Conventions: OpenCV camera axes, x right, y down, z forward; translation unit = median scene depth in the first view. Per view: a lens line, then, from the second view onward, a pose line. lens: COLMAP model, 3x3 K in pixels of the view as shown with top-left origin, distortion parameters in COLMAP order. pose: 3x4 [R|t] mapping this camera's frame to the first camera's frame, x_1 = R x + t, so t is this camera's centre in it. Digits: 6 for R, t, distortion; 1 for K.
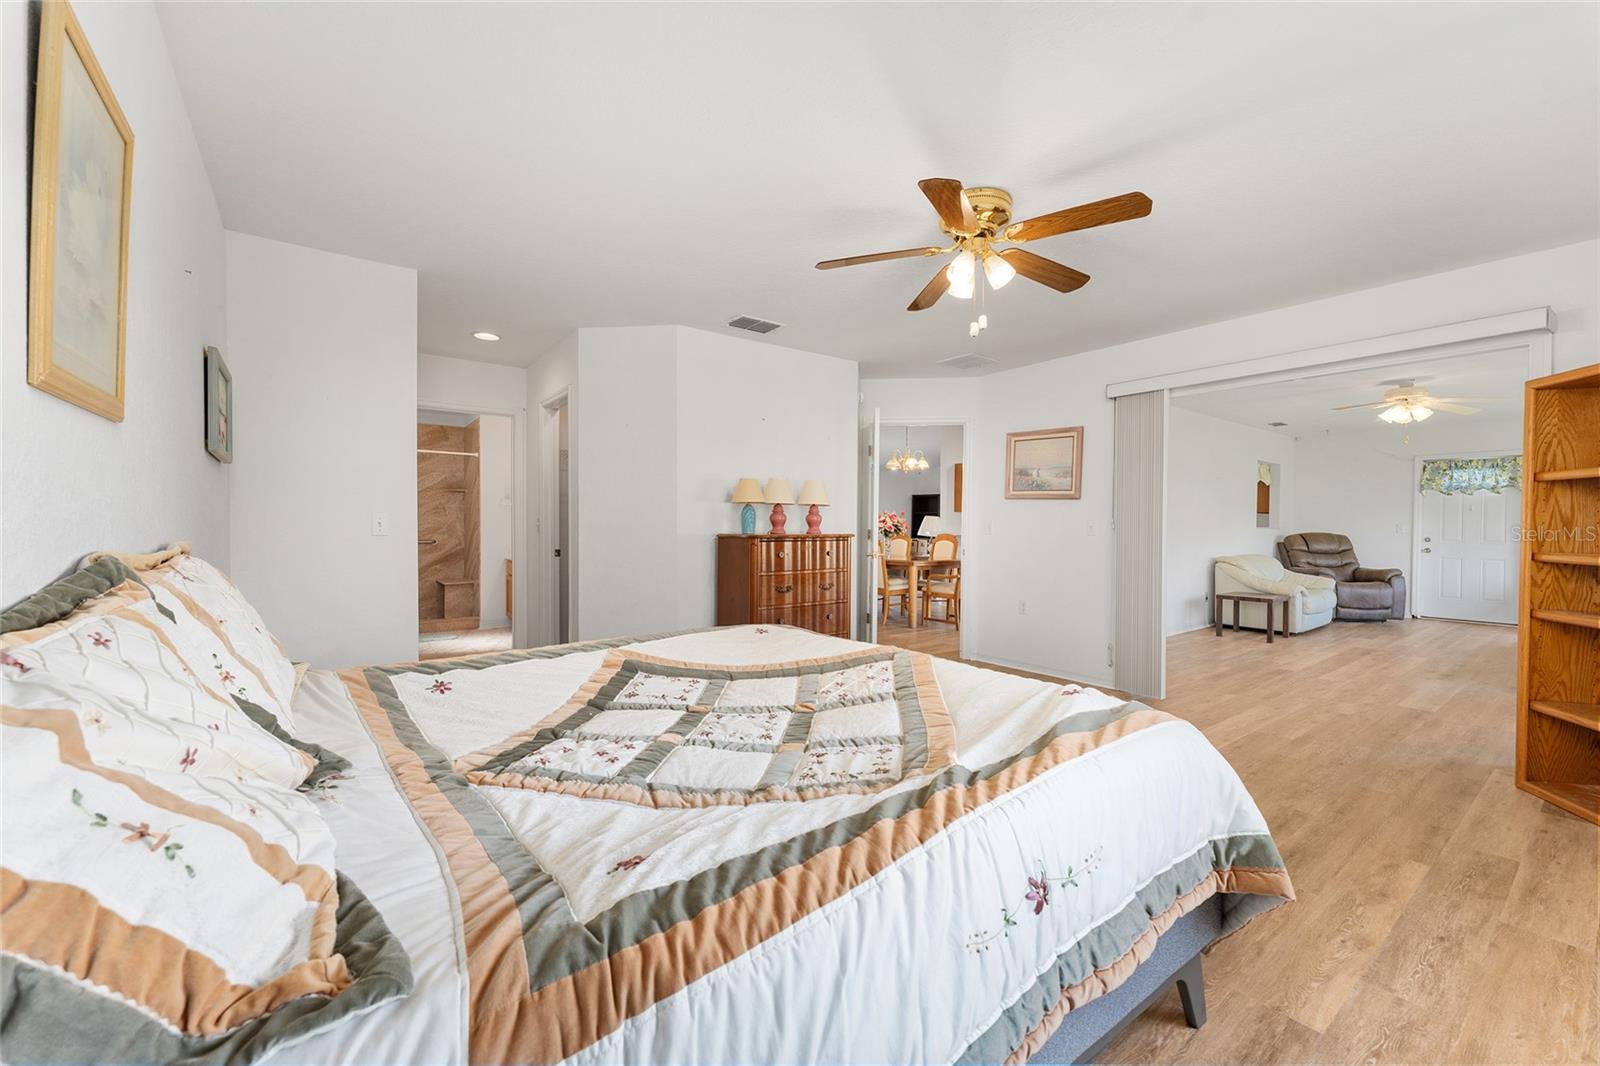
lens RADIAL K [[647.2, 0, 803.1], [0, 647.2, 531.3], [0, 0, 1]] dist [0.006771, -0.000275]
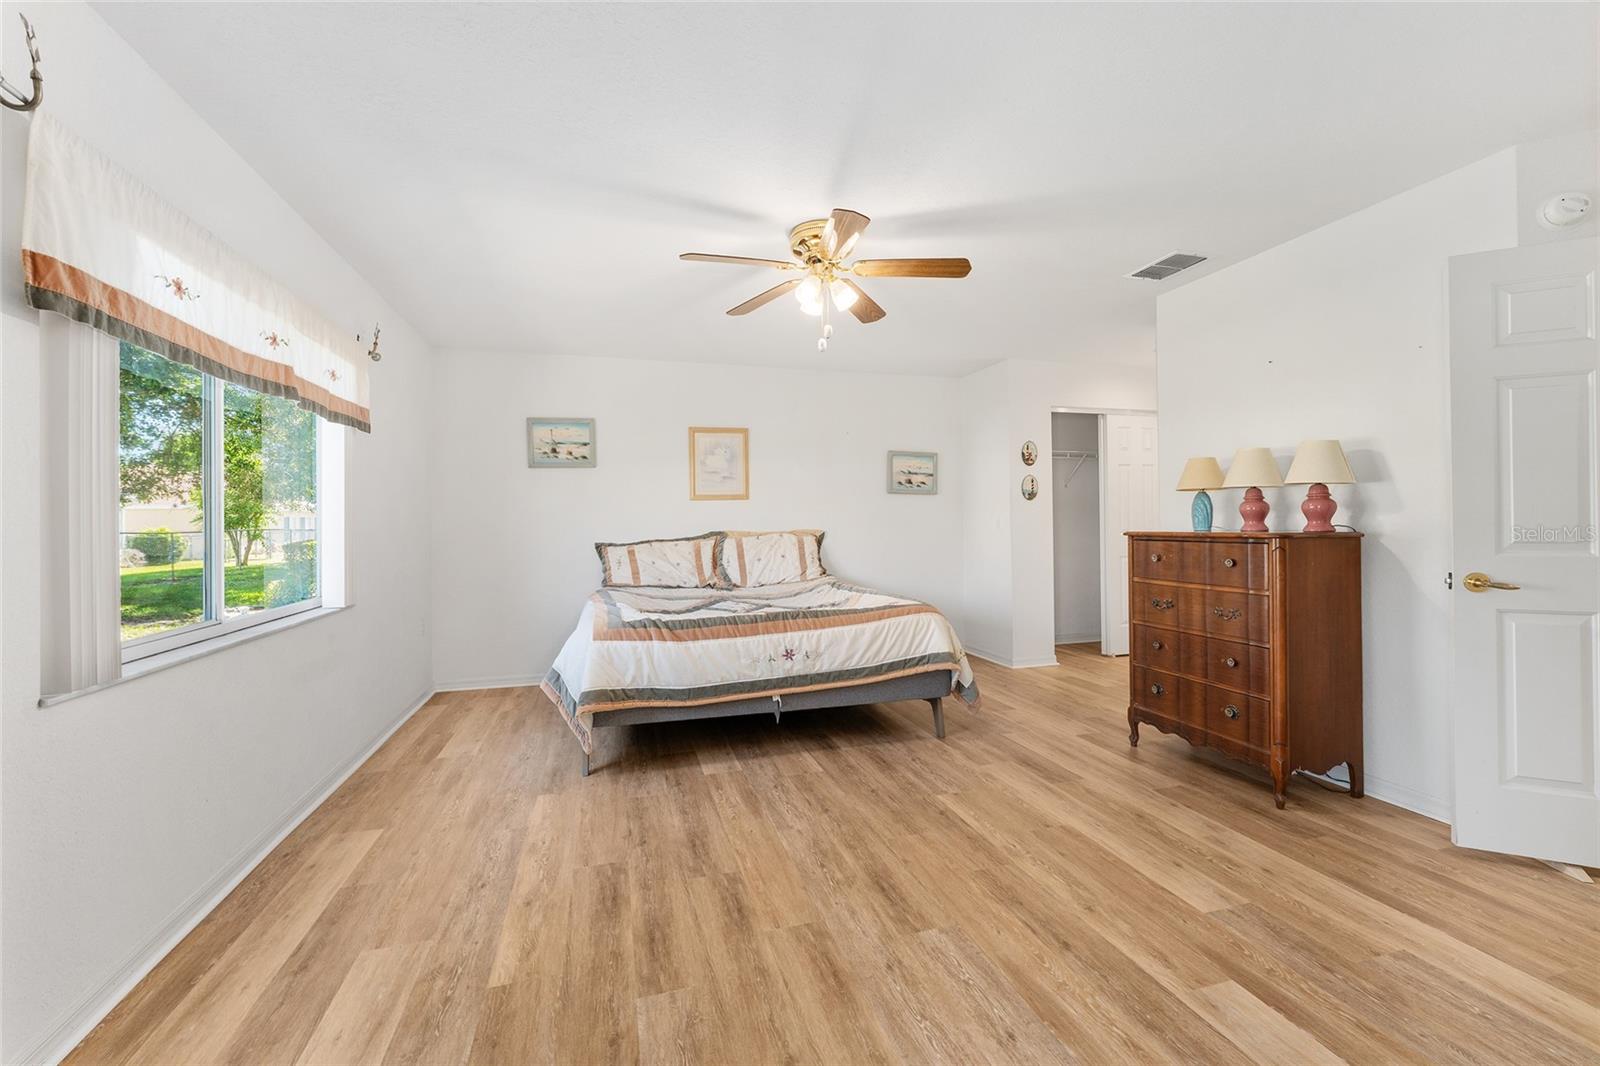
lens RADIAL K [[647.2, 0, 803.1], [0, 647.2, 531.3], [0, 0, 1]] dist [0.006771, -0.000275]
pose [[-0.355095, 0.009790, -0.934779, 1.408749], [-0.002152, 0.999934, 0.011290, -0.006337], [0.934828, 0.006021, -0.355050, 1.476507]]
